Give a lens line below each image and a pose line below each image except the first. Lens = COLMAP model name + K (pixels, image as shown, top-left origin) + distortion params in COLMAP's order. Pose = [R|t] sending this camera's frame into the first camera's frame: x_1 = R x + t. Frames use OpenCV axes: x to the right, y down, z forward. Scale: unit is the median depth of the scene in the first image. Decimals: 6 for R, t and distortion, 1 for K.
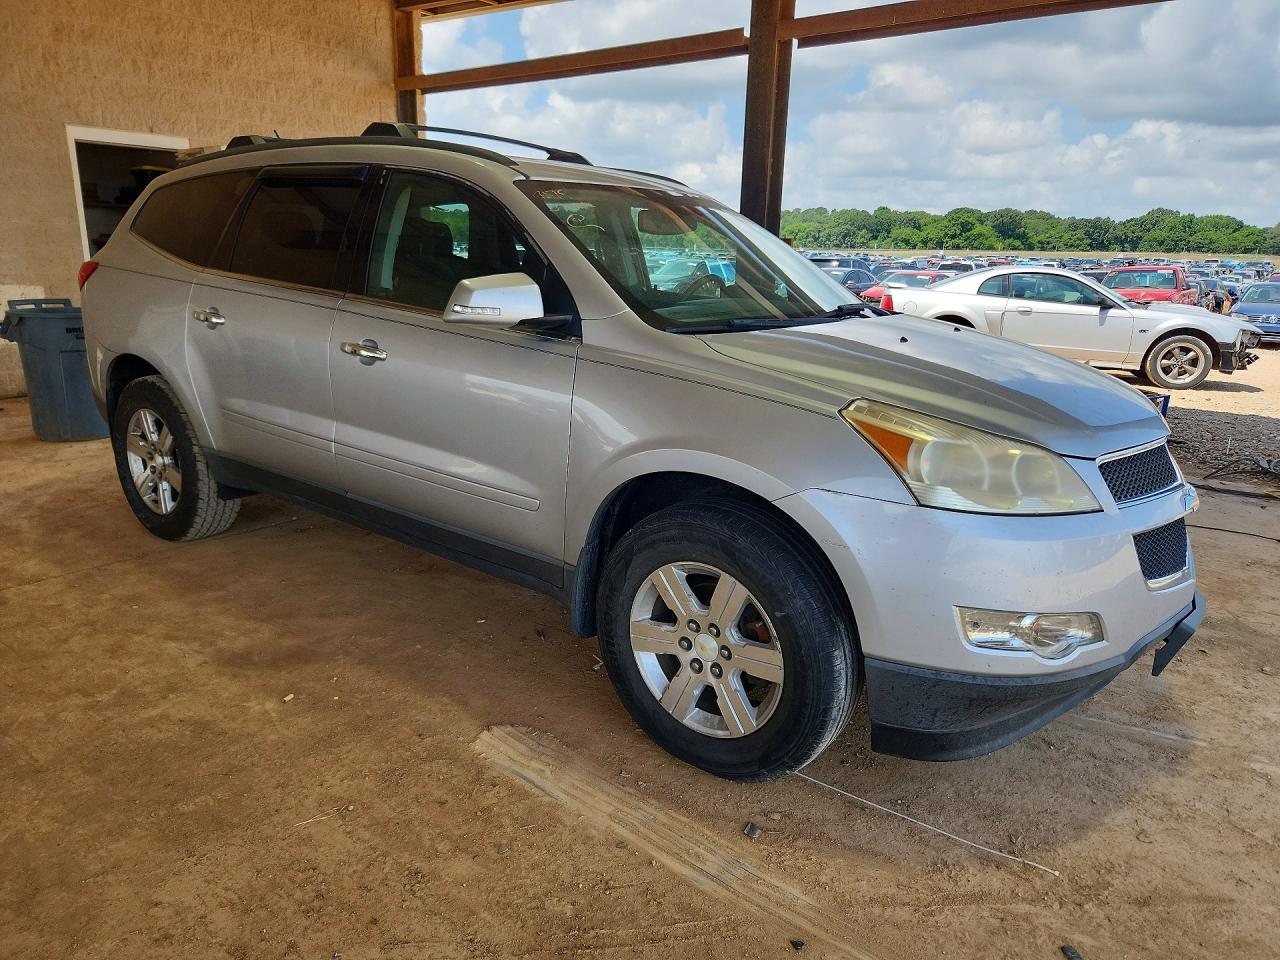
lens RADIAL K [[859.2, 0, 640.0], [0, 859.2, 480.0], [0, 0, 1]] dist [0.050053, -0.017841]
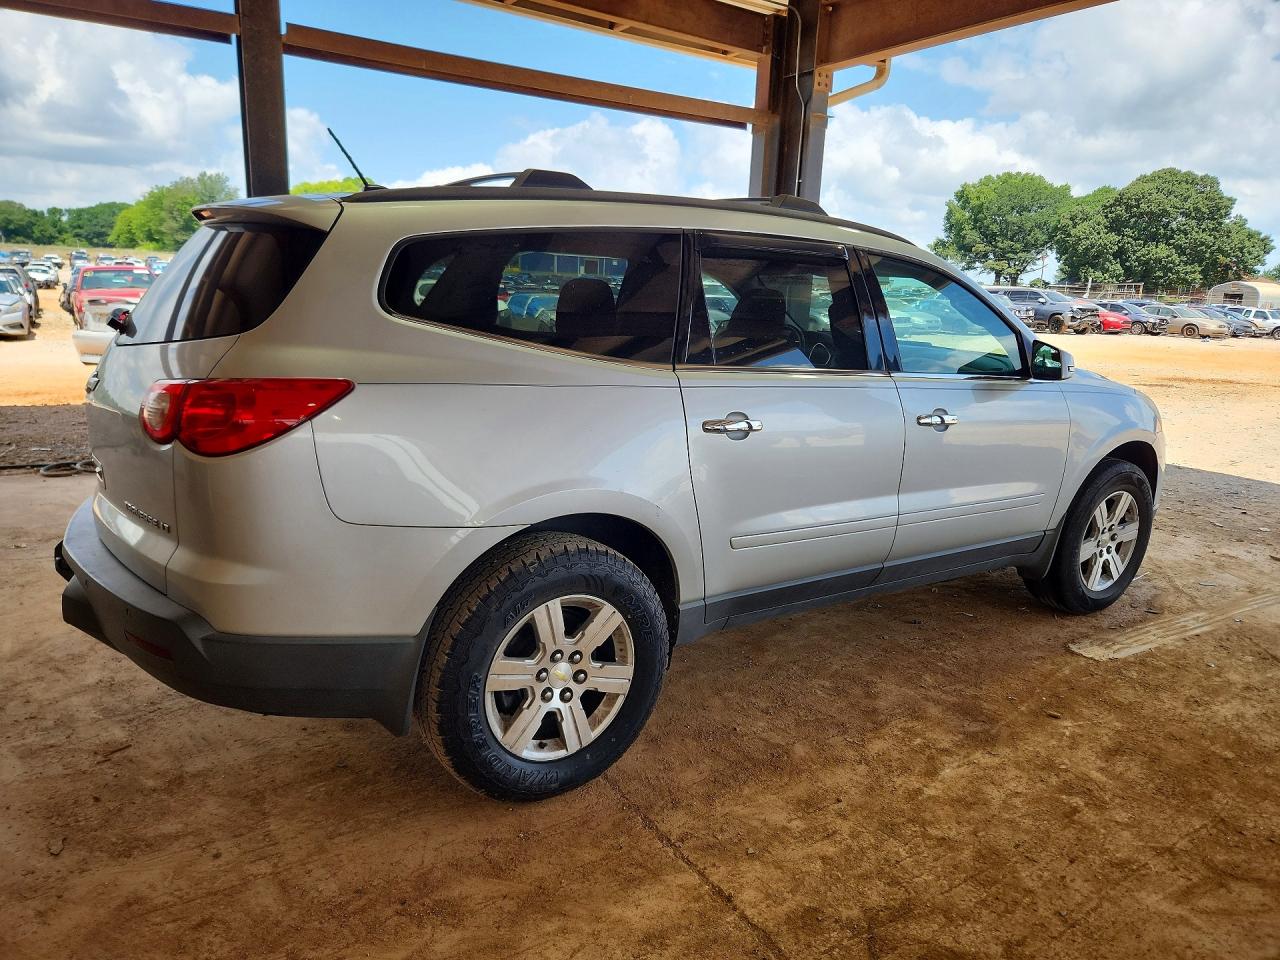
lens RADIAL K [[859.2, 0, 640.0], [0, 859.2, 480.0], [0, 0, 1]] dist [0.050053, -0.017841]
pose [[0.315356, -0.218743, 0.923419, -1.388563], [0.212046, 0.964711, 0.156109, -0.306517], [-0.924979, 0.146577, 0.350611, 0.927658]]
